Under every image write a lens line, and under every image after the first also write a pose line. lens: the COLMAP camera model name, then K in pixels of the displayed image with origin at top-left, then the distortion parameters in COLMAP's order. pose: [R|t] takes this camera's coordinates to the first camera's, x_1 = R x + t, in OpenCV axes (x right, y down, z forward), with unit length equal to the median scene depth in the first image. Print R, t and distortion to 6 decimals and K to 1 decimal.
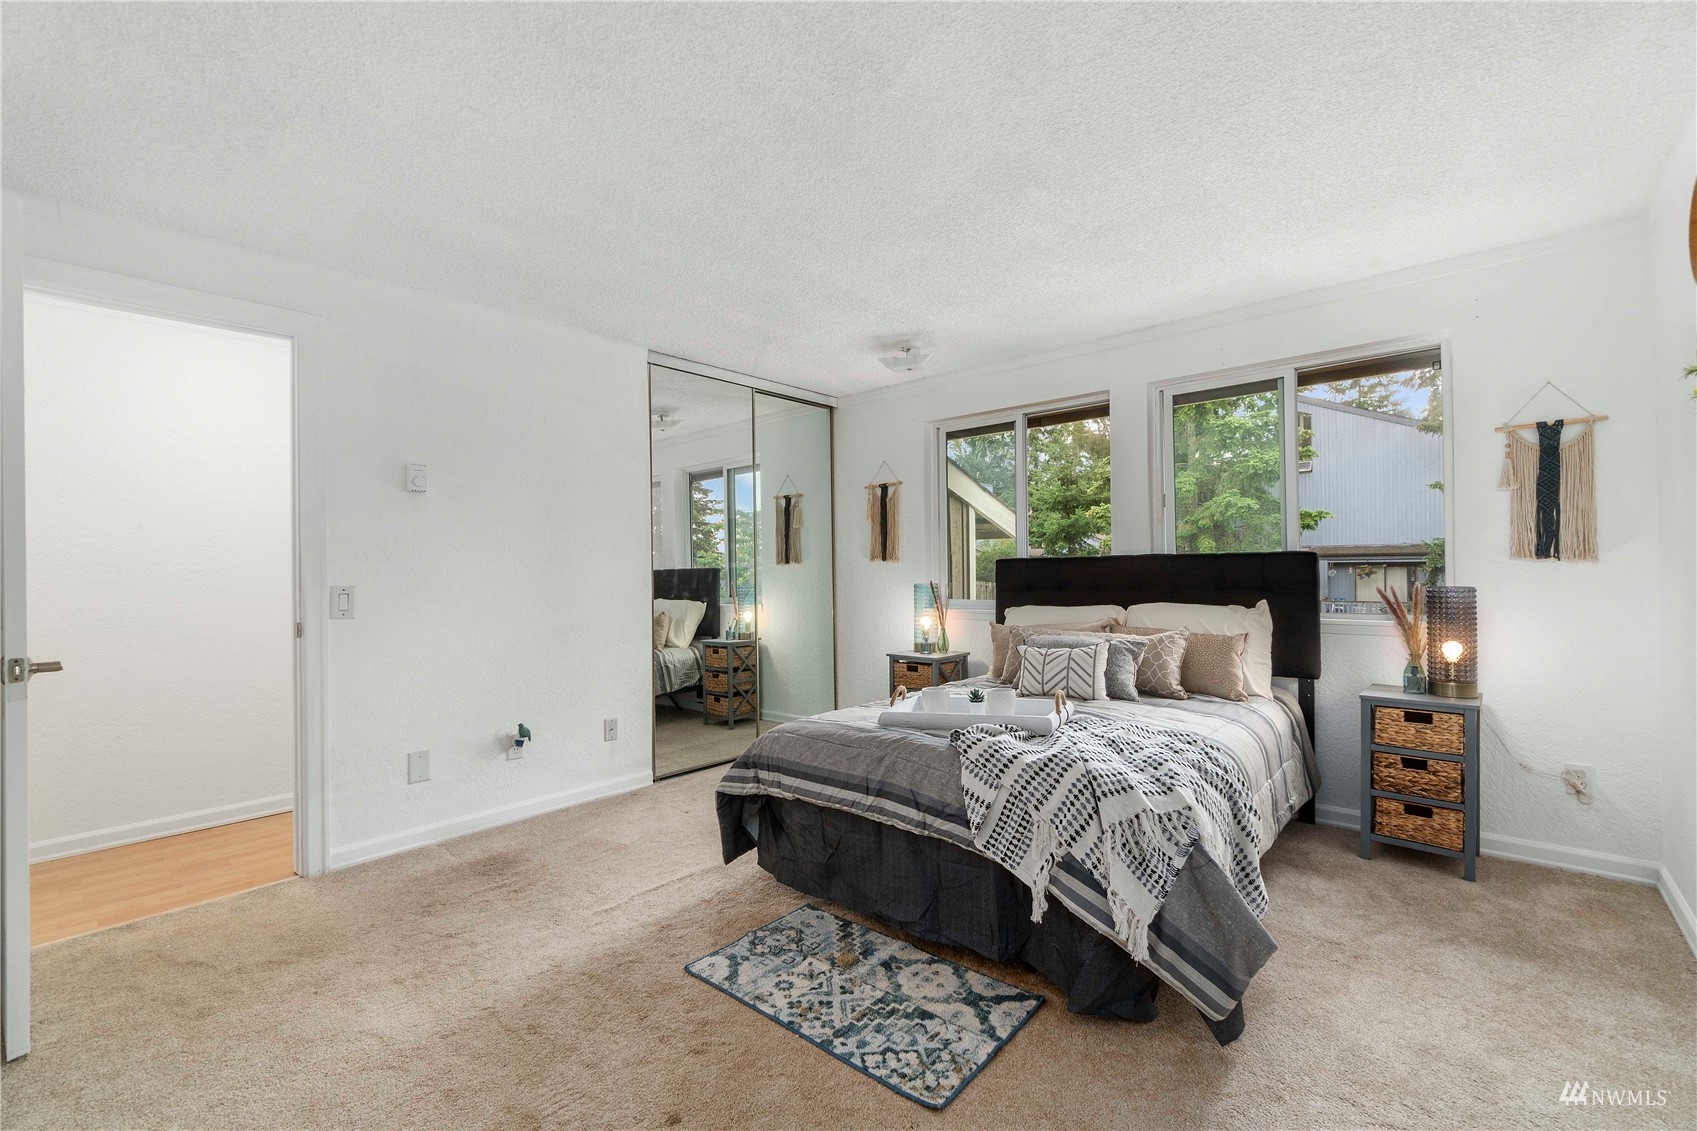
lens RADIAL K [[721.3, 0, 848.5], [0, 721.3, 565.5], [0, 0, 1]] dist [-0.050156, 0.000042]
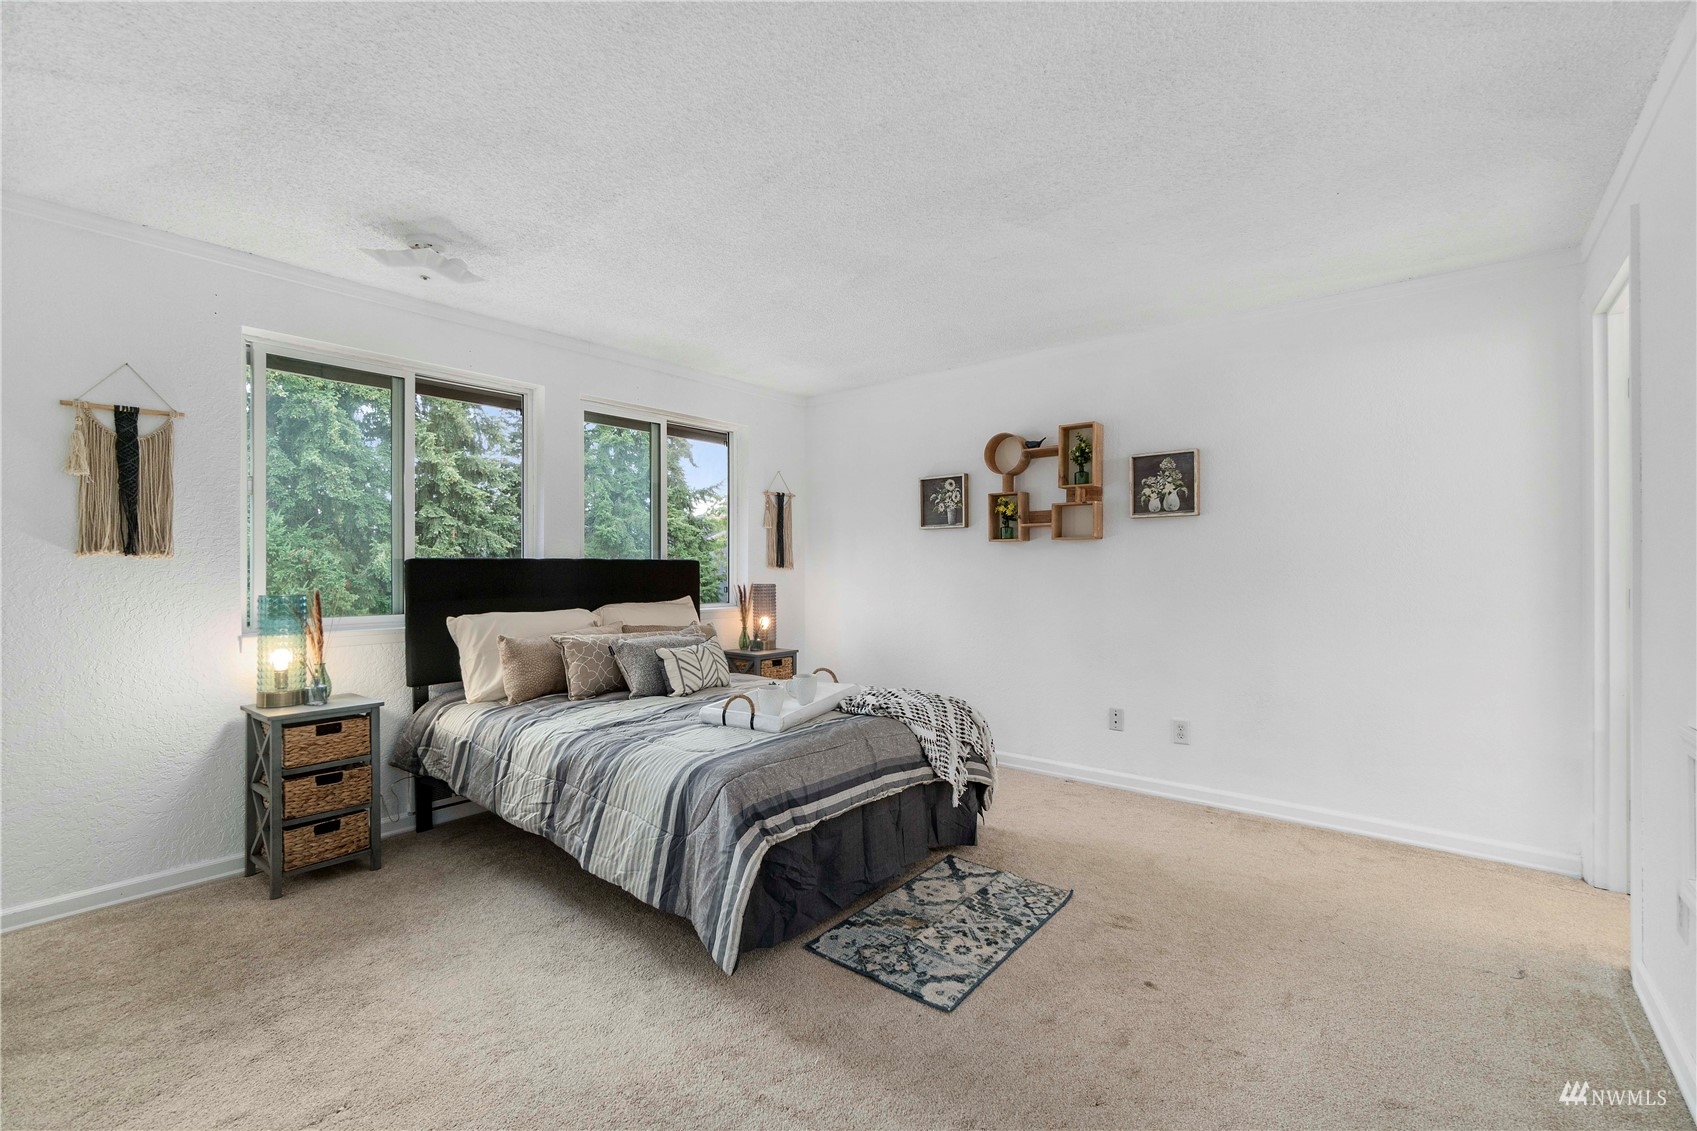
lens RADIAL K [[727.6, 0, 846.5], [0, 727.6, 548.0], [0, 0, 1]] dist [0.020696, -0.000004]
pose [[-0.050950, 0.031200, 0.998214, -1.108988], [-0.016858, 0.999343, -0.032096, -0.004864], [-0.998559, -0.018463, -0.050391, 1.099791]]
